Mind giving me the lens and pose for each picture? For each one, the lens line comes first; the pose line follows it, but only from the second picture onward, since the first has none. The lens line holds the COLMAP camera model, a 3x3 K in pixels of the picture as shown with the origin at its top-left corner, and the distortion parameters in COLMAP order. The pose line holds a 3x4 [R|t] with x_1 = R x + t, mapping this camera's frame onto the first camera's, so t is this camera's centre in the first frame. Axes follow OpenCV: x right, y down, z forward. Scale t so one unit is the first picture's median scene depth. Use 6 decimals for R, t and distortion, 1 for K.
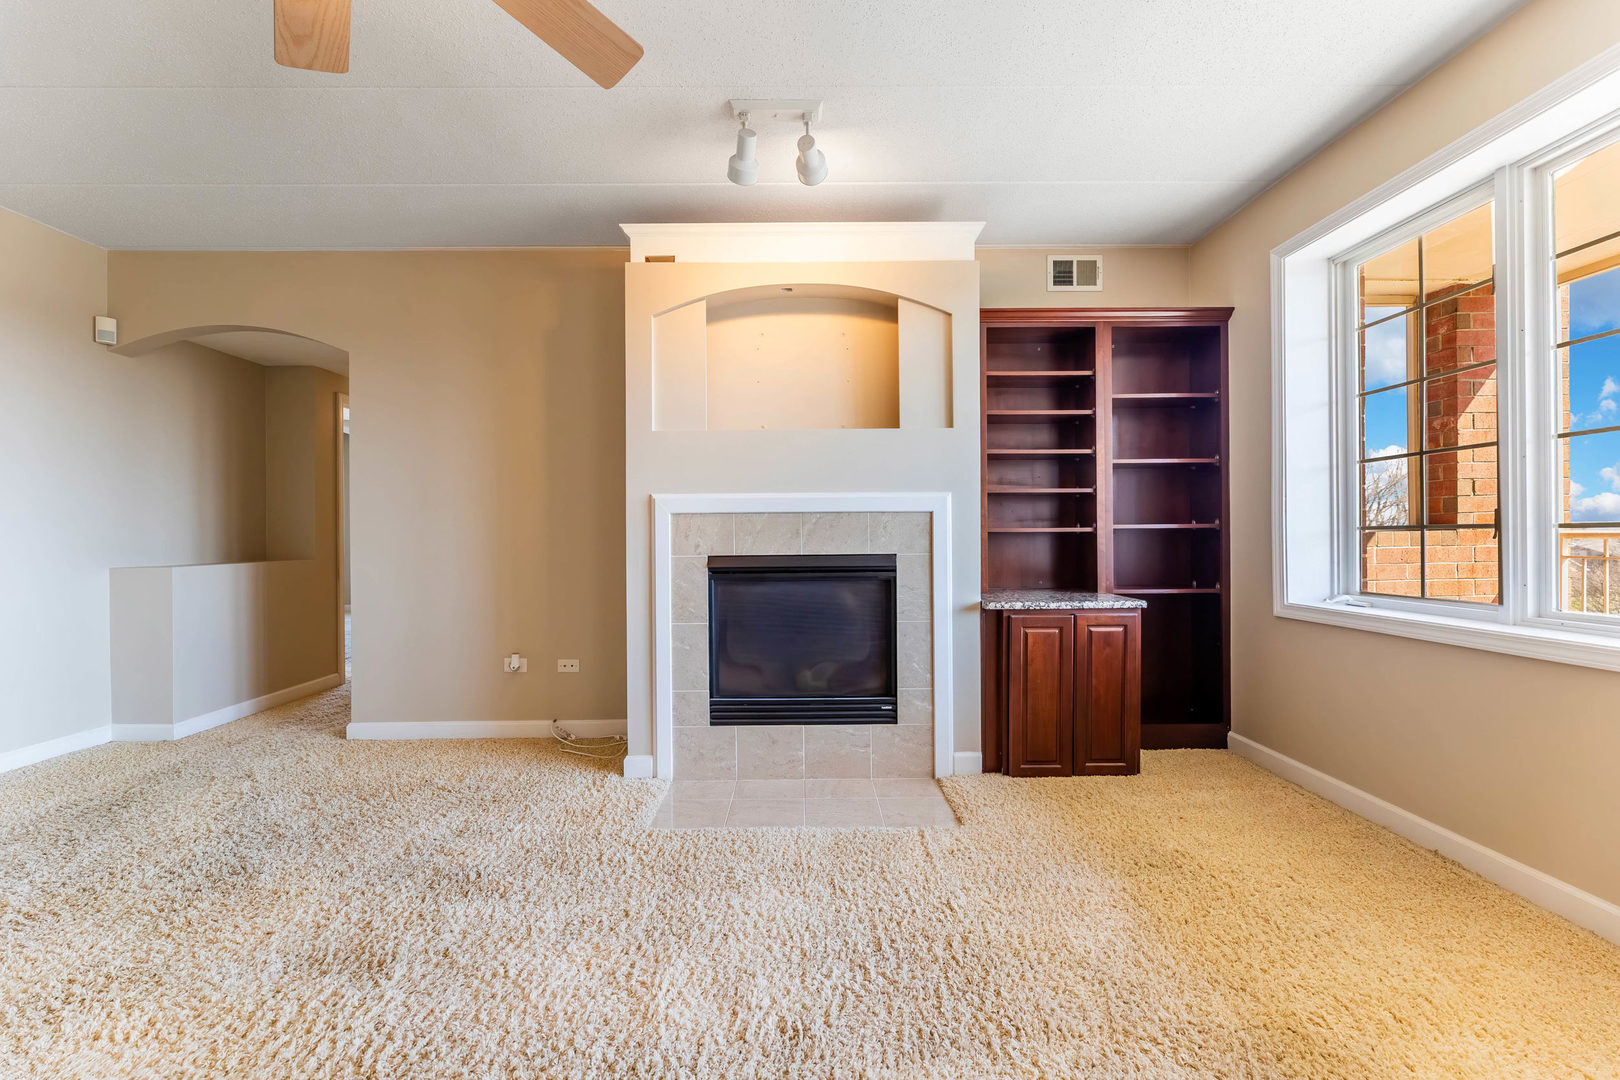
lens RADIAL K [[649.7, 0, 803.5], [0, 649.7, 539.0], [0, 0, 1]] dist [-0.001853, 0.000337]
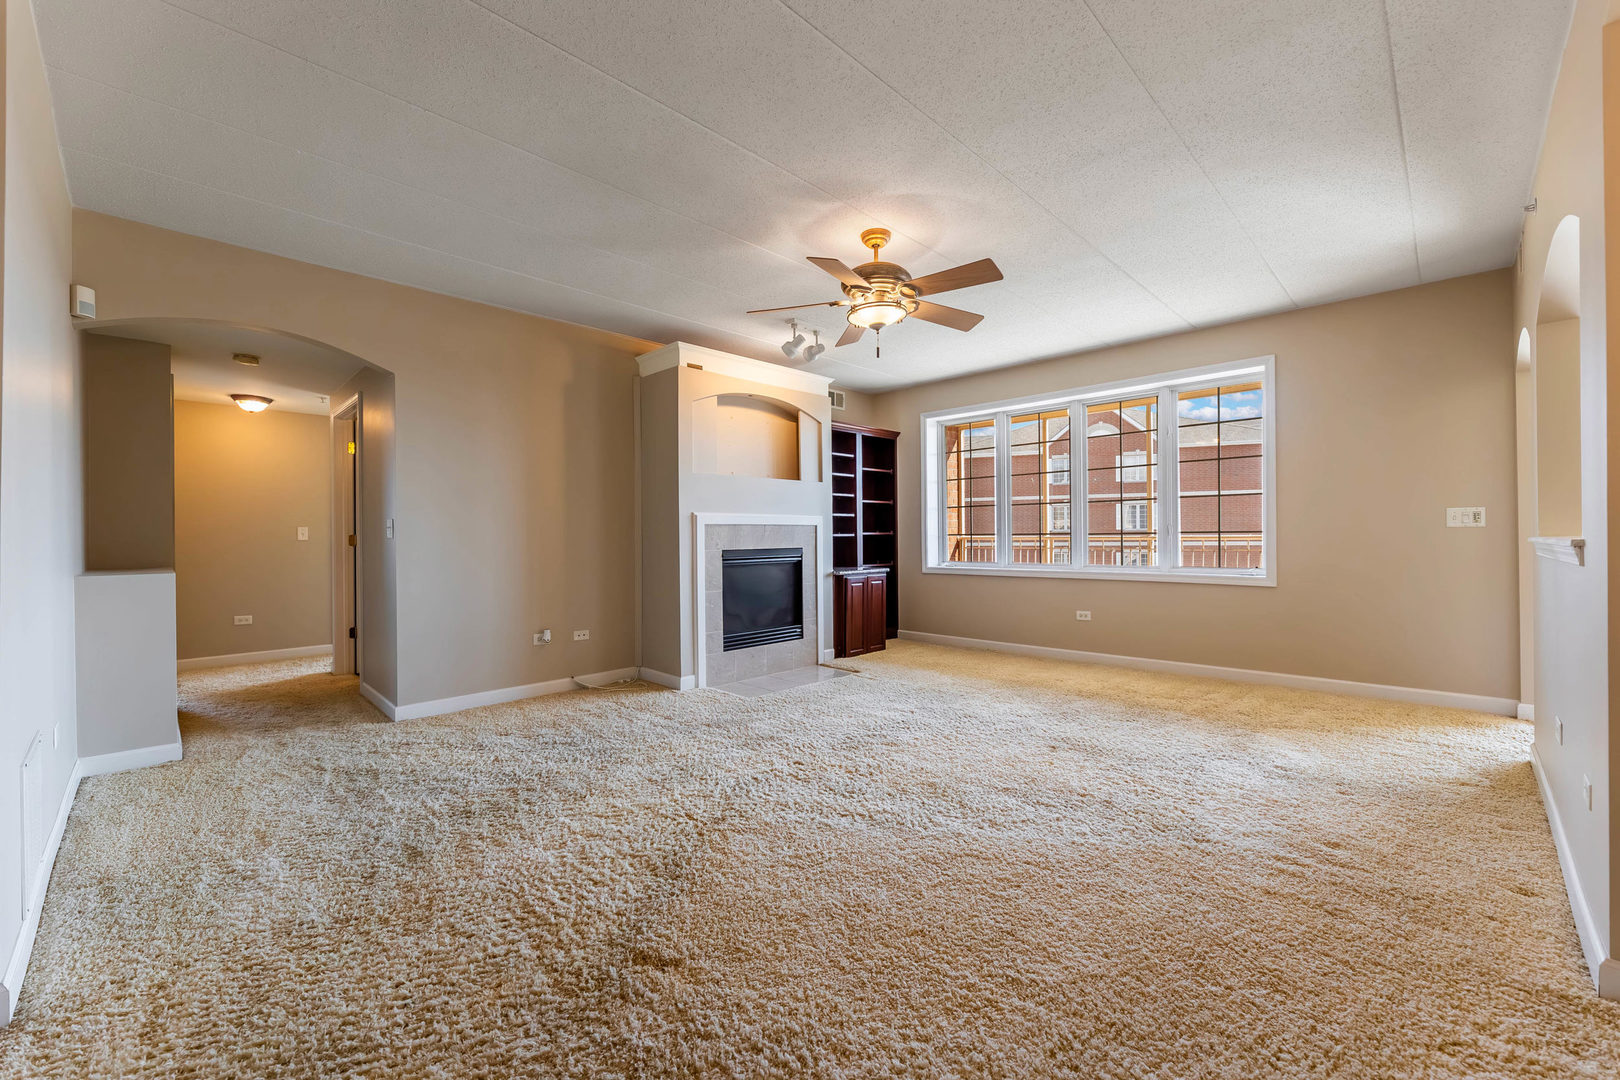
lens RADIAL K [[649.7, 0, 803.5], [0, 649.7, 539.0], [0, 0, 1]] dist [-0.001853, 0.000337]
pose [[0.712616, -0.000660, 0.701554, -1.163691], [0.005699, 0.999972, -0.004849, 0.006468], [-0.701531, 0.007453, 0.712600, -0.334489]]
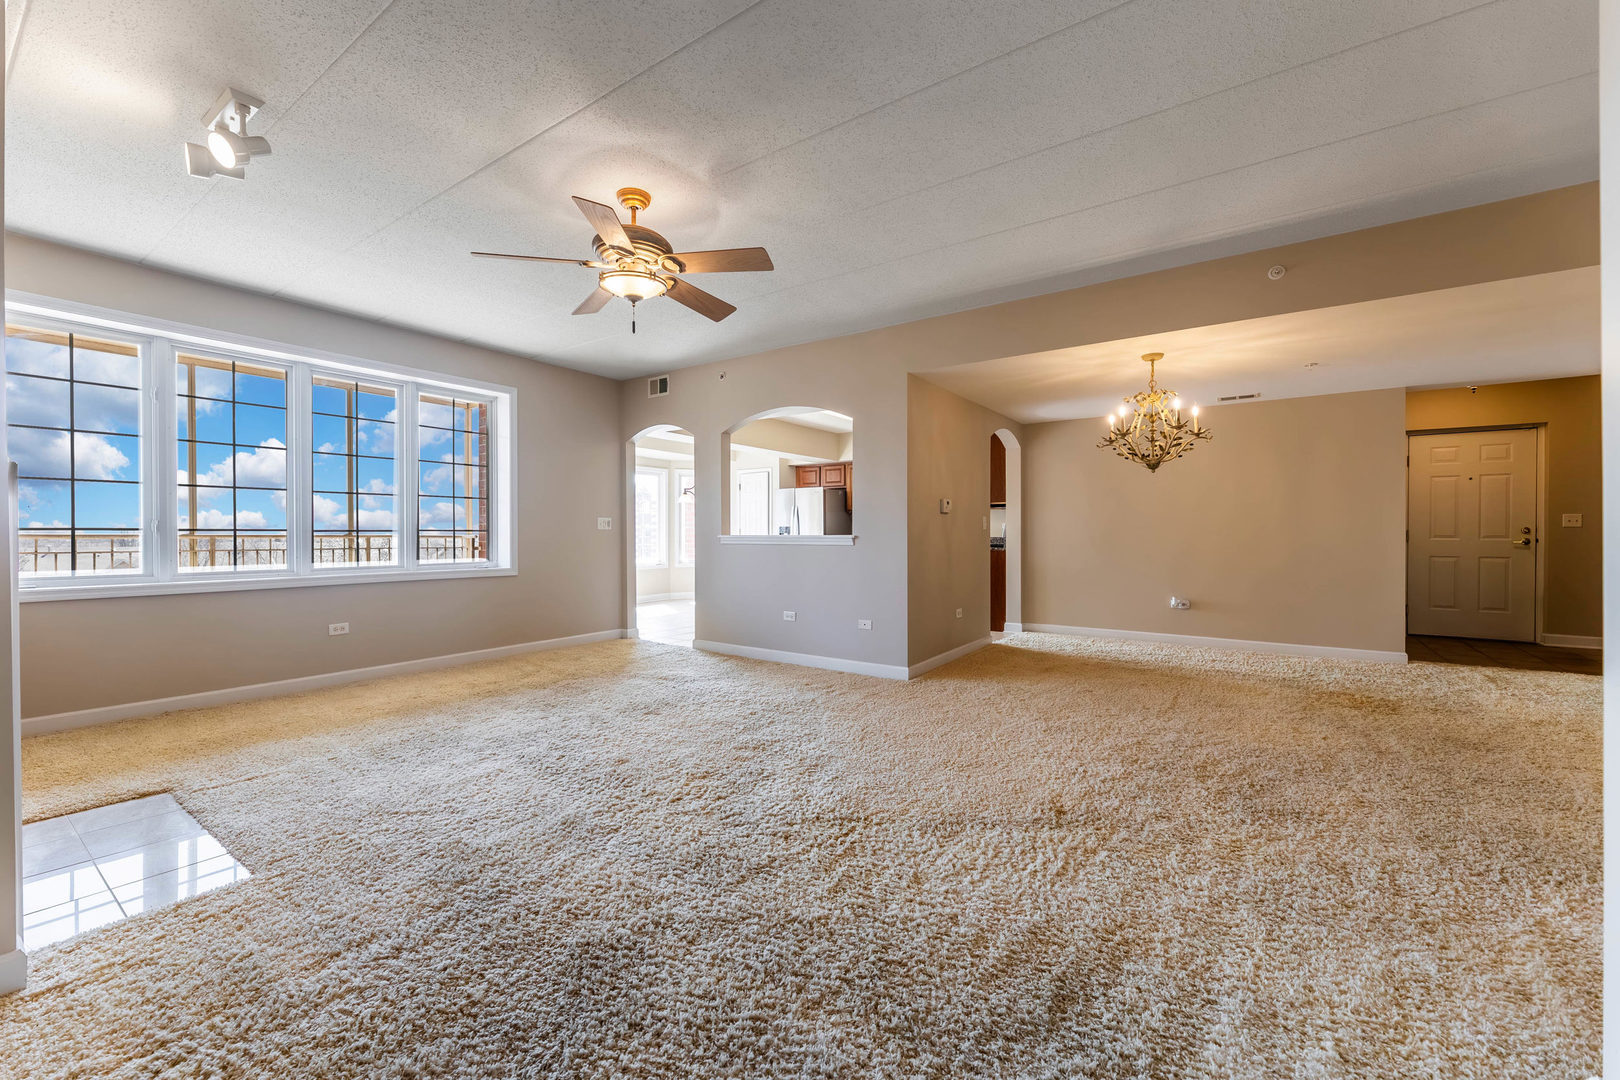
lens RADIAL K [[649.7, 0, 803.5], [0, 649.7, 539.0], [0, 0, 1]] dist [-0.001853, 0.000337]
pose [[-0.812415, 0.000848, 0.583080, -1.088368], [0.006725, 0.999946, 0.007916, 0.002786], [-0.583041, 0.010352, -0.812376, 1.047108]]
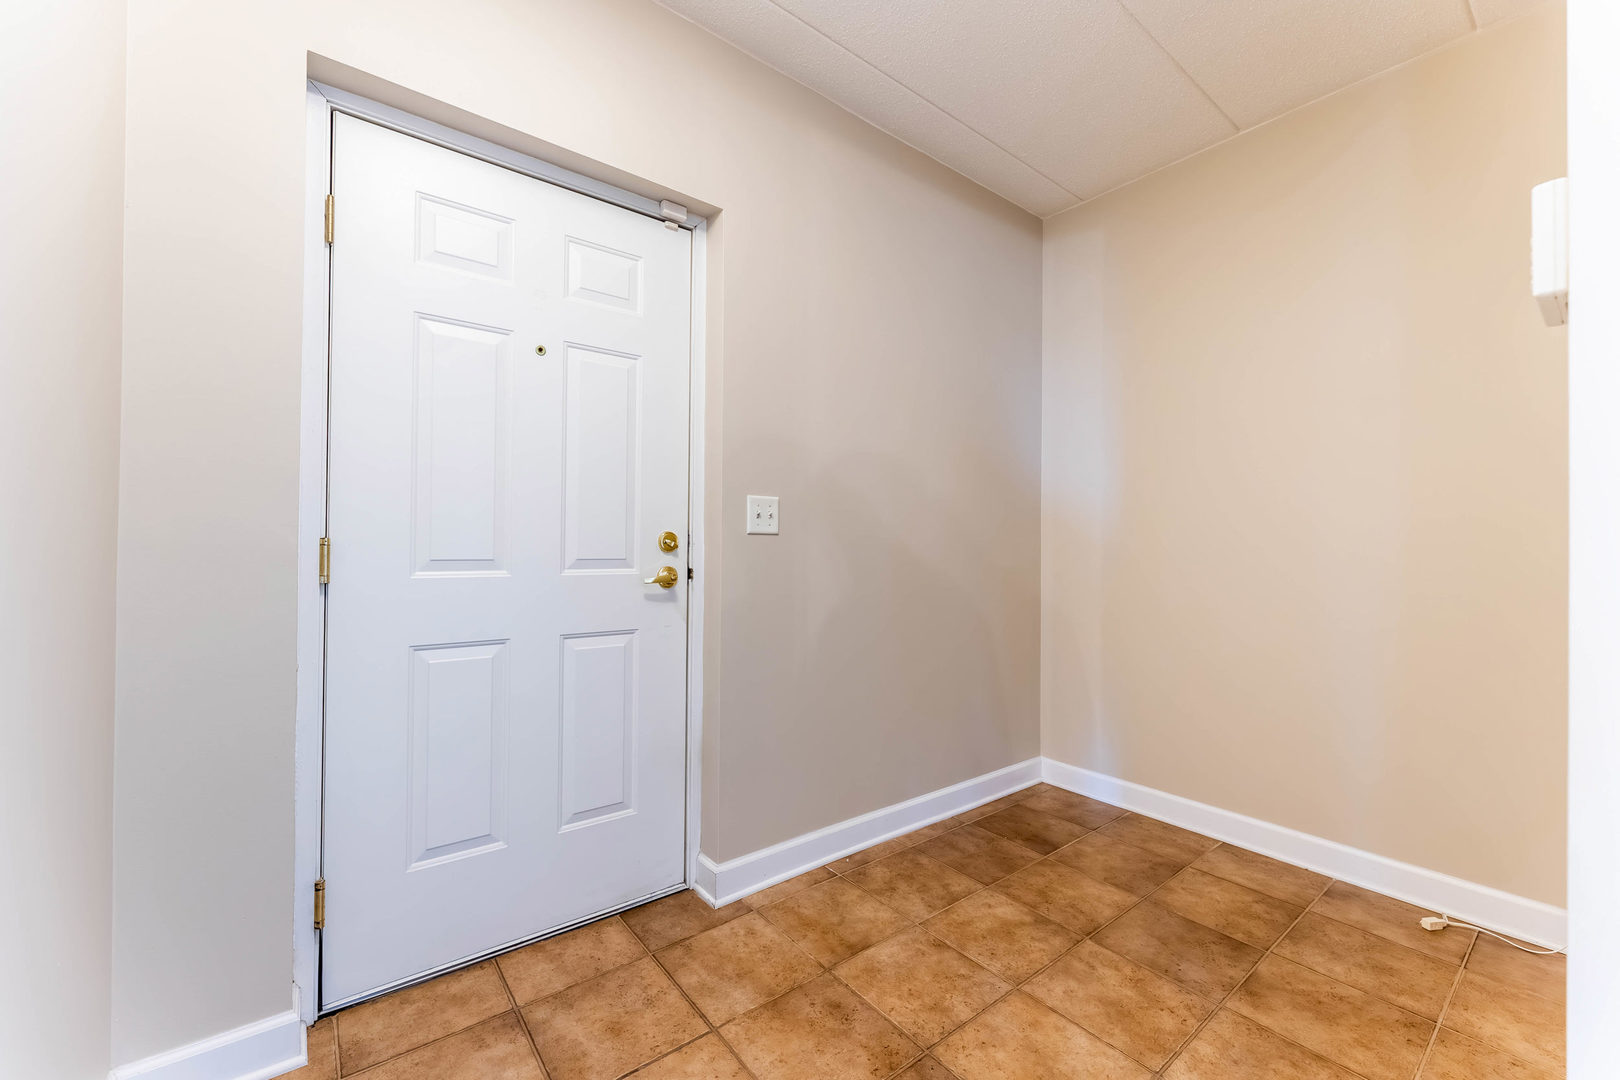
lens RADIAL K [[649.7, 0, 803.5], [0, 649.7, 539.0], [0, 0, 1]] dist [-0.001853, 0.000337]
pose [[-0.795623, -0.004772, -0.605773, -1.475713], [-0.004301, 0.999988, -0.002228, 0.005051], [0.605777, 0.000833, -0.795634, -1.442199]]
